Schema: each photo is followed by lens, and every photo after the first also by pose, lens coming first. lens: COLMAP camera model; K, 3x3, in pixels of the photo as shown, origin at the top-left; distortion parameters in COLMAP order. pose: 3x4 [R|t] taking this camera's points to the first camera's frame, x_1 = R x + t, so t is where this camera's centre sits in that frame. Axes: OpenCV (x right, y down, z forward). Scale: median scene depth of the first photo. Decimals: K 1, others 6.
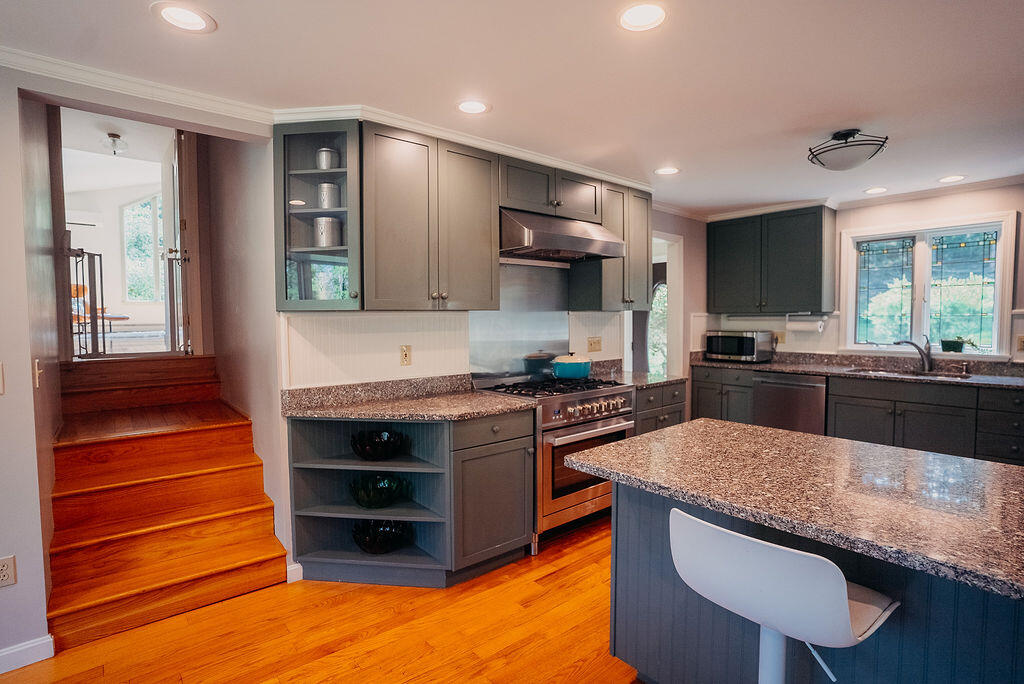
lens RADIAL K [[499.3, 0, 514.6], [0, 499.3, 345.9], [0, 0, 1]] dist [-0.089043, 0.042095]
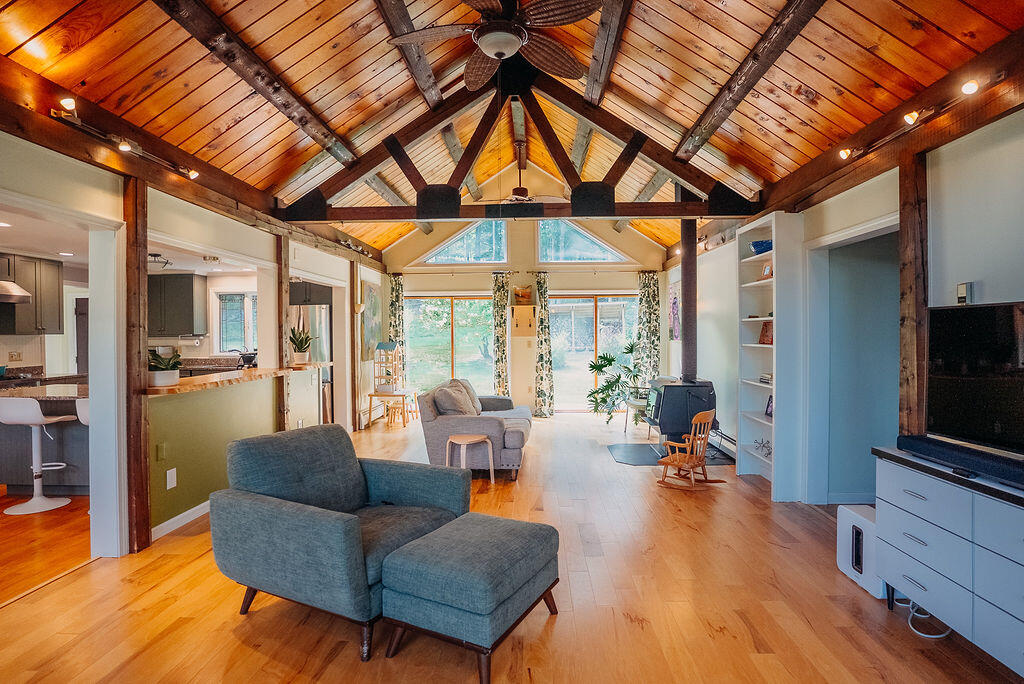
lens RADIAL K [[525.1, 0, 505.6], [0, 525.1, 341.9], [0, 0, 1]] dist [-0.098922, 0.051760]
pose [[0.676448, -0.004099, 0.736479, 0.061519], [0.036967, 0.998913, -0.028394, 0.074138], [-0.735562, 0.046432, 0.675864, -1.548562]]
